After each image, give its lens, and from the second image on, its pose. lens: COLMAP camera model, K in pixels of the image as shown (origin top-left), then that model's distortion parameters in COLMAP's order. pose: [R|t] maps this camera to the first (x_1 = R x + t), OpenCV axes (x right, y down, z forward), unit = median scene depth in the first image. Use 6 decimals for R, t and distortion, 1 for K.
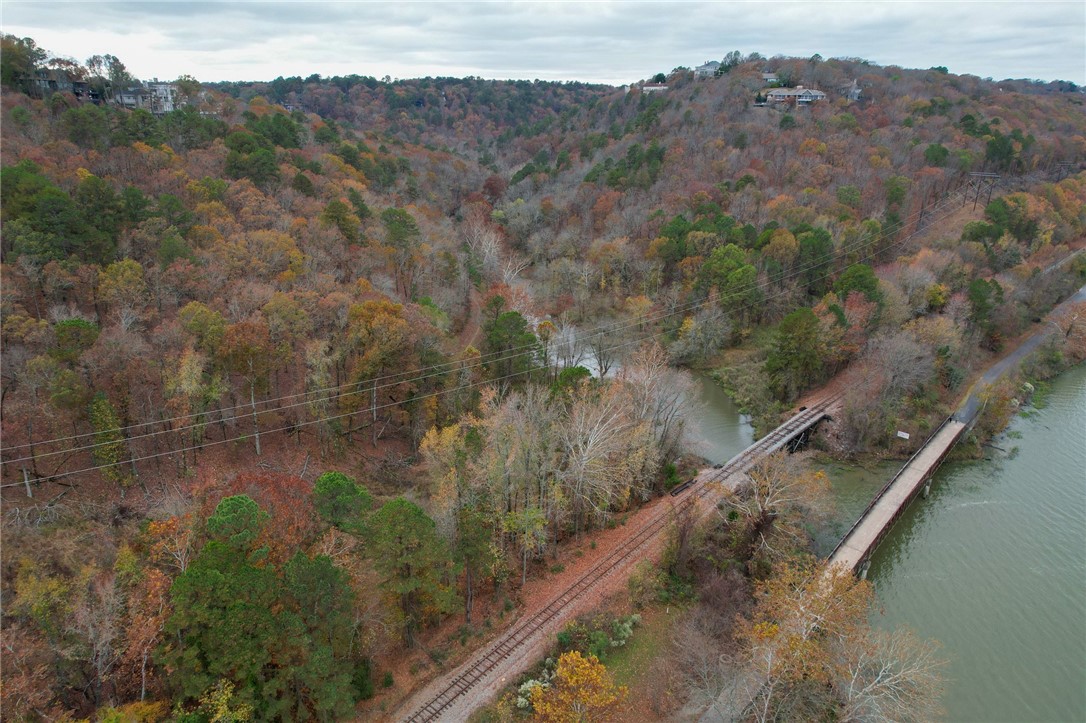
lens RADIAL K [[695.6, 0, 545.8], [0, 695.6, 363.8], [0, 0, 1]] dist [-0.068917, 0.056083]
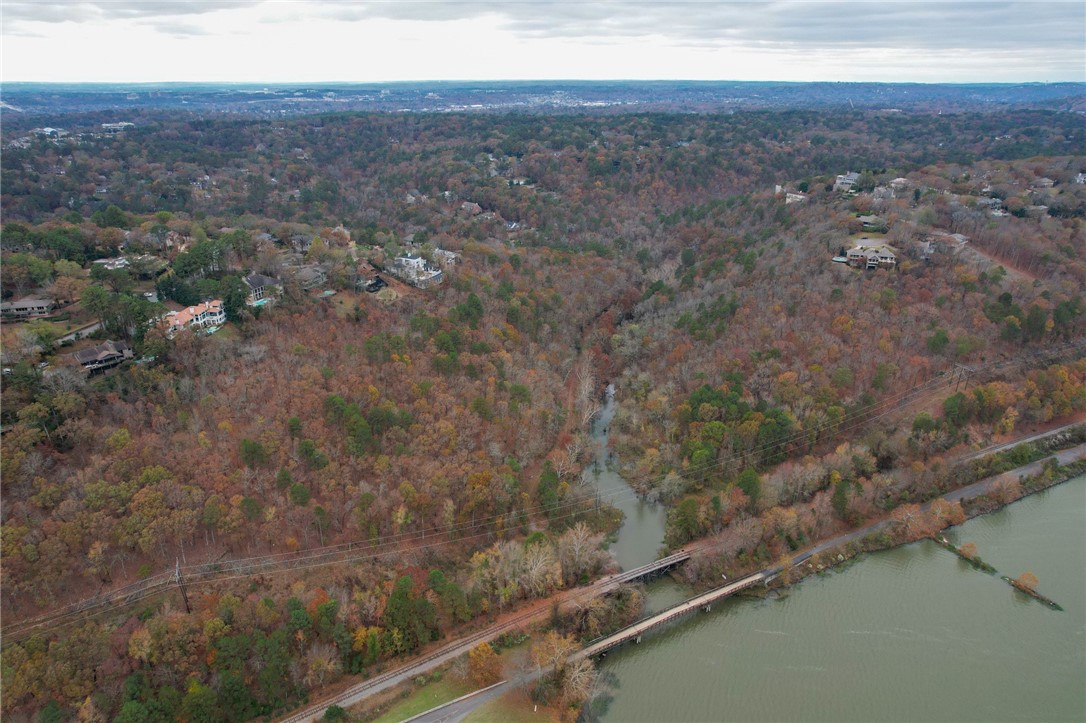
lens RADIAL K [[695.6, 0, 548.5], [0, 695.6, 361.1], [0, 0, 1]] dist [-0.068917, 0.056083]
pose [[0.948128, 0.122447, -0.293358, 0.500569], [-0.110292, 0.992224, 0.057690, -0.519394], [0.298141, -0.022342, 0.954260, -0.934737]]
